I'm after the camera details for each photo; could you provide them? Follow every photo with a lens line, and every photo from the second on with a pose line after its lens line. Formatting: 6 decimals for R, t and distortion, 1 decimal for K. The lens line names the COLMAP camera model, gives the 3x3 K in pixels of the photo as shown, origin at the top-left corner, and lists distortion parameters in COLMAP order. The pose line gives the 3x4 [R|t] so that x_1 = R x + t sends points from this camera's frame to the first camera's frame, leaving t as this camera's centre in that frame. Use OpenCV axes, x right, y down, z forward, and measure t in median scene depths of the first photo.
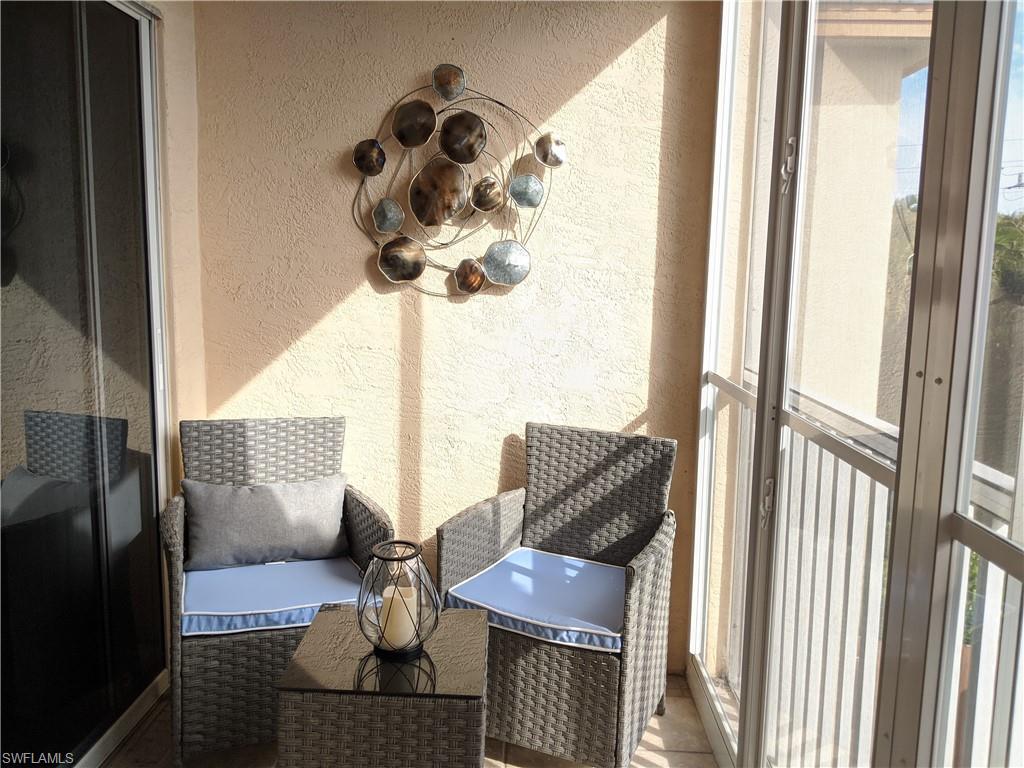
lens RADIAL K [[823.1, 0, 510.3], [0, 823.1, 380.5], [0, 0, 1]] dist [0.081982, -0.146294]
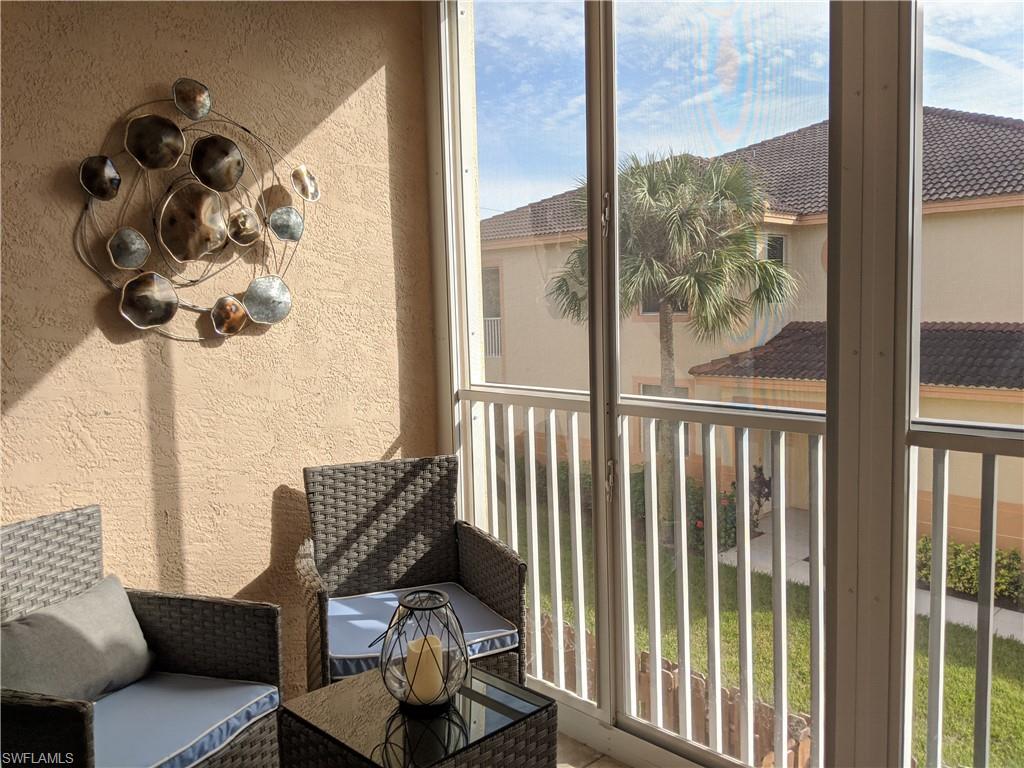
lens RADIAL K [[823.1, 0, 514.4], [0, 823.1, 382.3], [0, 0, 1]] dist [0.081982, -0.146294]
pose [[0.693265, -0.107039, 0.712689, -0.483550], [0.140754, 0.989975, 0.011766, -0.023557], [-0.706804, 0.092157, 0.701381, 0.161860]]
